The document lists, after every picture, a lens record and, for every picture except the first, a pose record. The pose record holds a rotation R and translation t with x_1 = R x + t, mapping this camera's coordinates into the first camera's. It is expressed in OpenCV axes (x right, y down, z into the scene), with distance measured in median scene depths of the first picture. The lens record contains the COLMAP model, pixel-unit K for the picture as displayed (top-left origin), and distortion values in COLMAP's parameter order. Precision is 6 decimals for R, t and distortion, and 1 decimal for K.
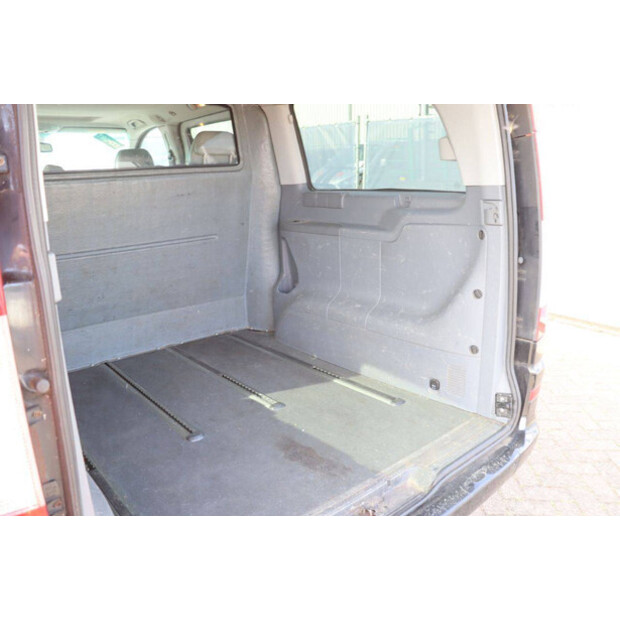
lens RADIAL K [[532.8, 0, 329.5], [0, 532.8, 311.3], [0, 0, 1]] dist [-0.190335, 0.188108]
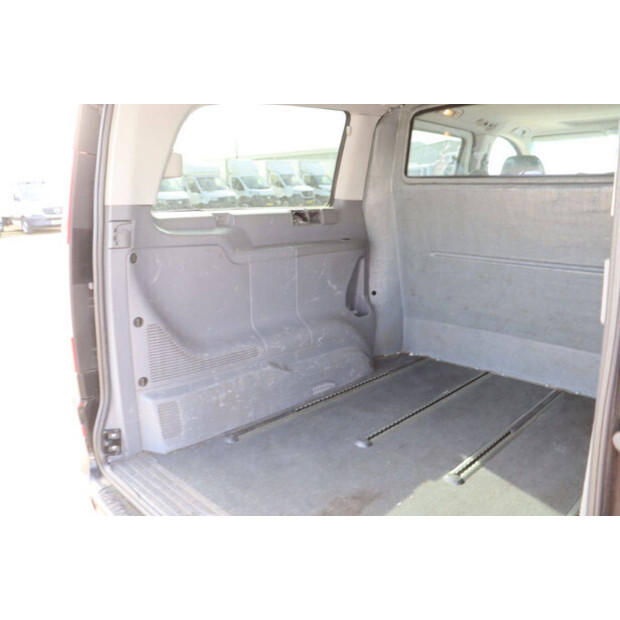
lens RADIAL K [[534.7, 0, 310.0], [0, 534.7, 310.0], [0, 0, 1]] dist [-0.092434, 0.007621]
pose [[0.067548, 0.249987, -0.965890, 0.485613], [-0.262341, 0.938486, 0.224548, -0.148103], [0.962608, 0.238225, 0.128975, 0.524833]]
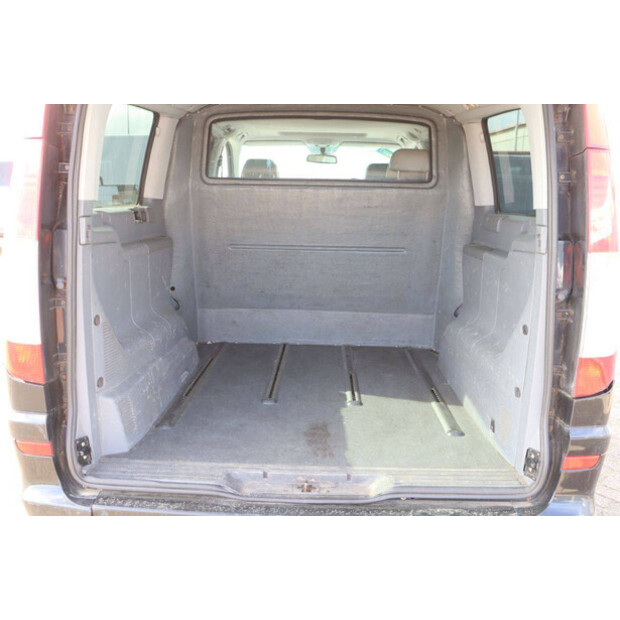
lens RADIAL K [[630.0, 0, 310.0], [0, 630.0, 310.0], [0, 0, 1]] dist [-0.014395, -0.003427]
pose [[0.731905, 0.167832, -0.660414, 0.532548], [-0.219096, 0.975690, 0.005139, 0.006716], [0.645222, 0.140933, 0.750884, -0.034203]]
